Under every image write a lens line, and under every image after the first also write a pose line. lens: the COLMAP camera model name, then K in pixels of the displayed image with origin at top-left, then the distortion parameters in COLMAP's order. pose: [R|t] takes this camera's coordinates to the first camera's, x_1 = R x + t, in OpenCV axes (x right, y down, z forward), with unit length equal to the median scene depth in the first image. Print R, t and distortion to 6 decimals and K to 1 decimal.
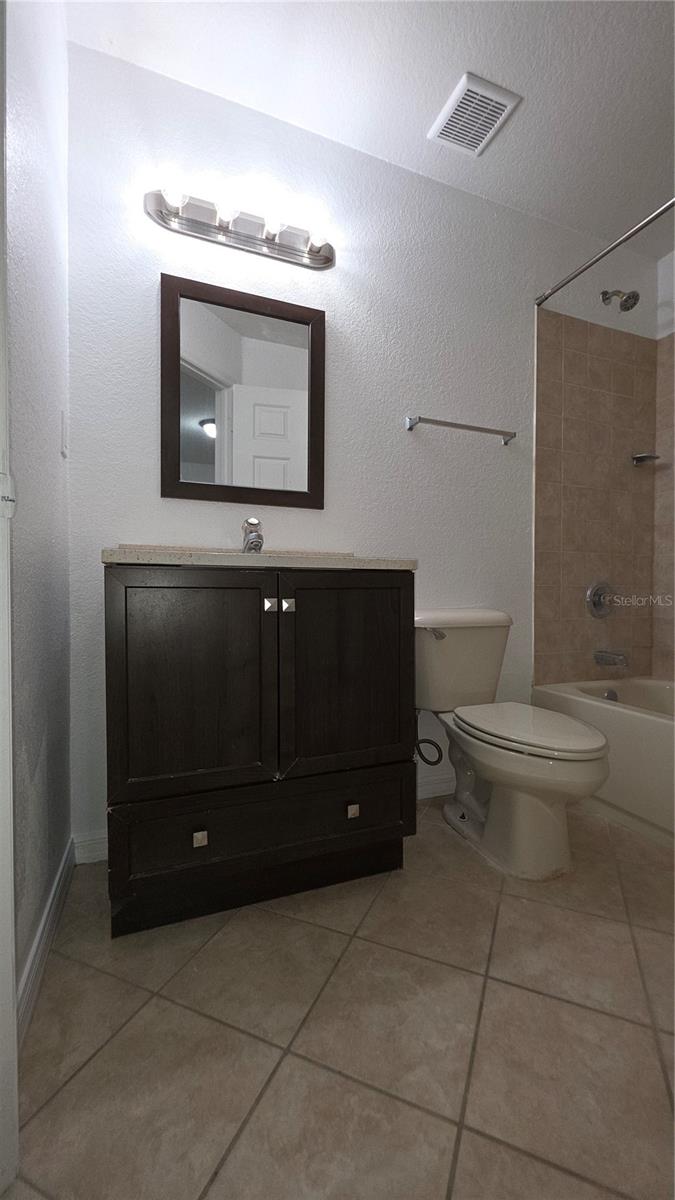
lens RADIAL K [[486.5, 0, 347.5], [0, 486.5, 598.4], [0, 0, 1]] dist [-0.001770, 0.000365]
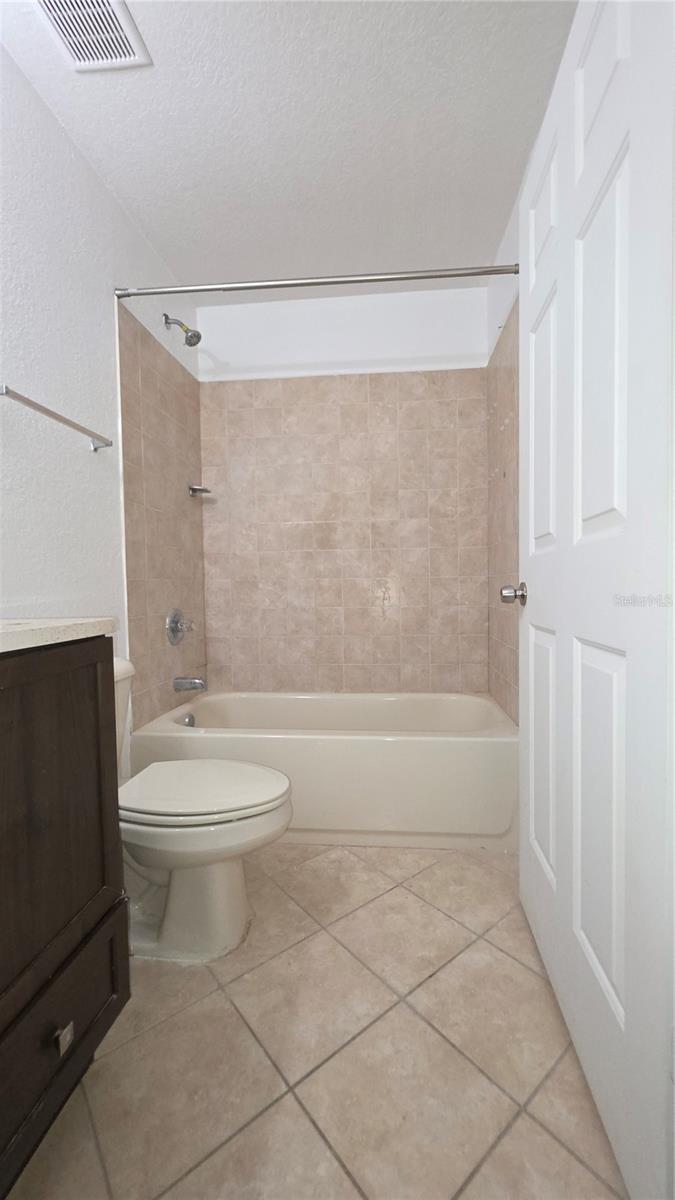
lens RADIAL K [[486.5, 0, 346.2], [0, 486.5, 594.8], [0, 0, 1]] dist [-0.001770, 0.000365]
pose [[0.439271, -0.034269, 0.897701, -0.235936], [0.025851, 0.999341, 0.025499, -0.084431], [-0.897983, 0.012005, 0.439867, 0.263022]]
